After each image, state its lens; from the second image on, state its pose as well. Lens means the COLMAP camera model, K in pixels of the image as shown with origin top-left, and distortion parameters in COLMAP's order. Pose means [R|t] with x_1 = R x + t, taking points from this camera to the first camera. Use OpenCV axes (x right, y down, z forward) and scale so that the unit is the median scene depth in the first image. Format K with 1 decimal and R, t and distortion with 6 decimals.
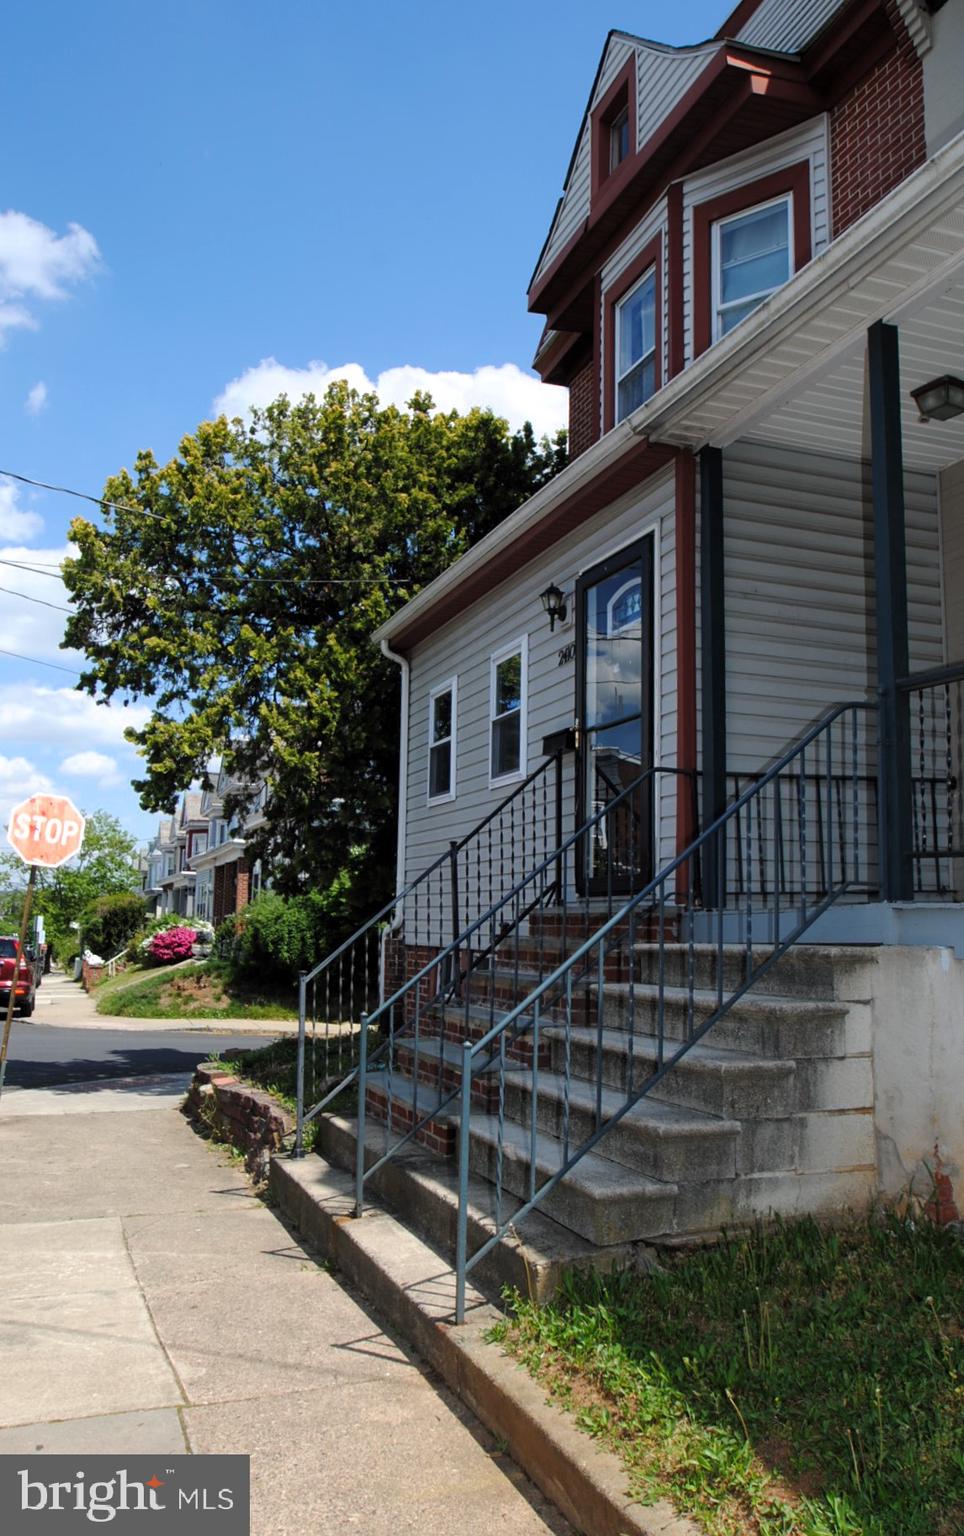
lens RADIAL K [[1183.9, 0, 486.6], [0, 1183.9, 777.9], [0, 0, 1]] dist [-0.038221, 0.009246]
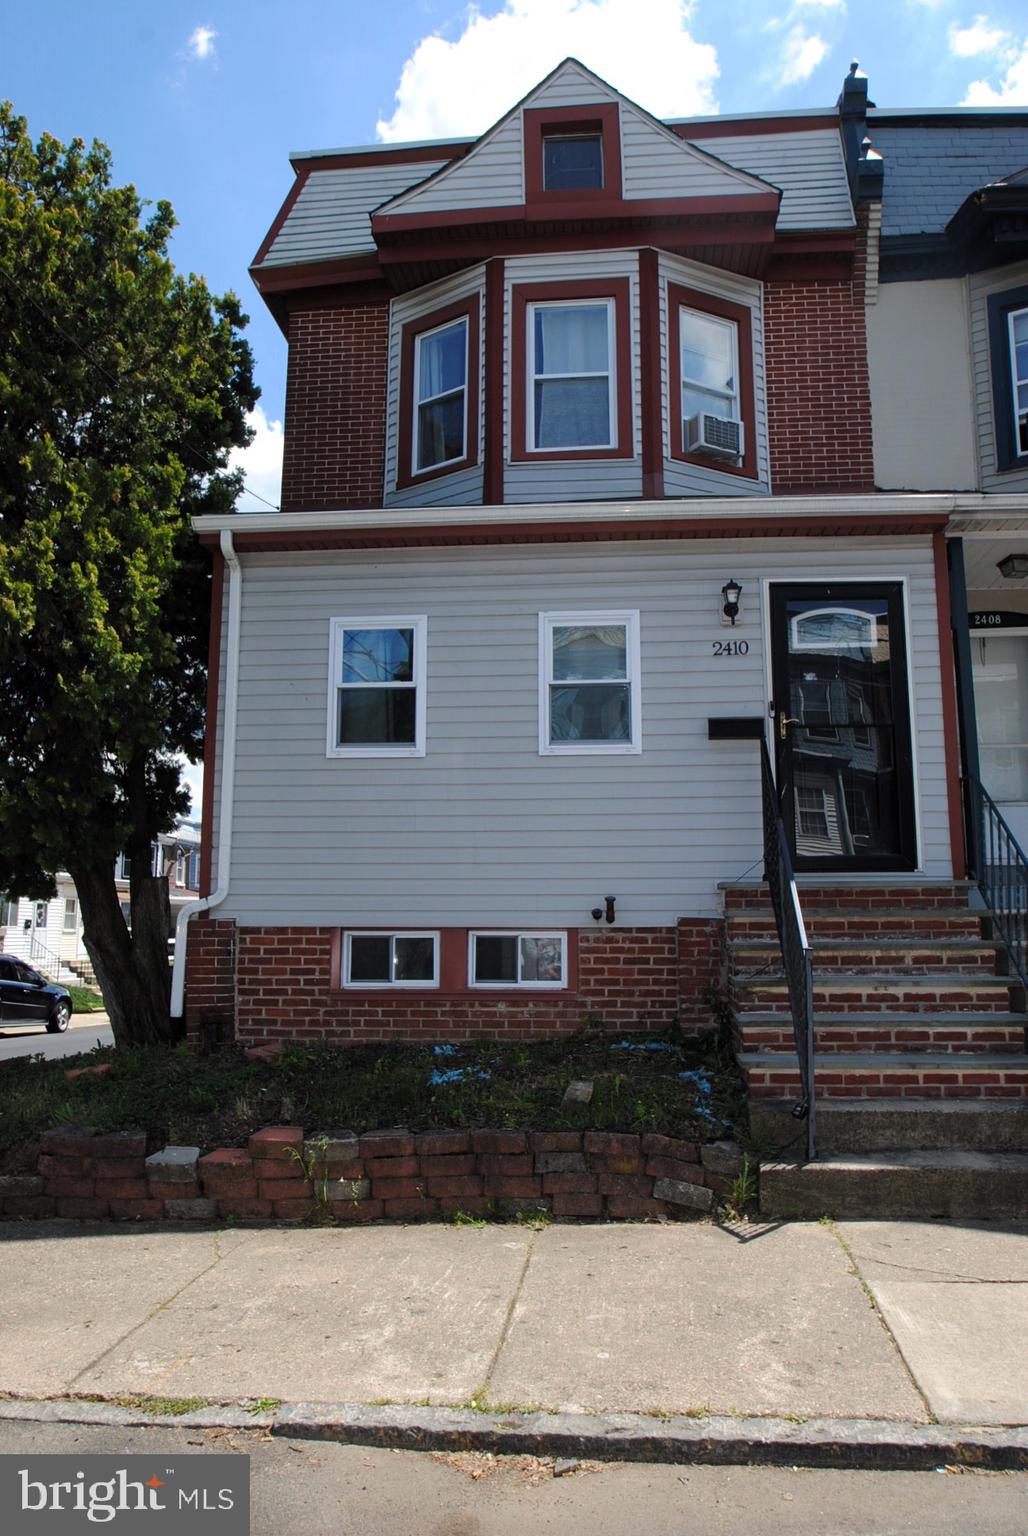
lens RADIAL K [[997.7, 0, 531.3], [0, 997.7, 792.8], [0, 0, 1]] dist [-0.043130, 0.011530]
pose [[0.419726, 0.097267, 0.902424, -0.620207], [-0.105109, 0.992761, -0.058117, 0.075036], [-0.901544, -0.070460, 0.426911, 0.586100]]
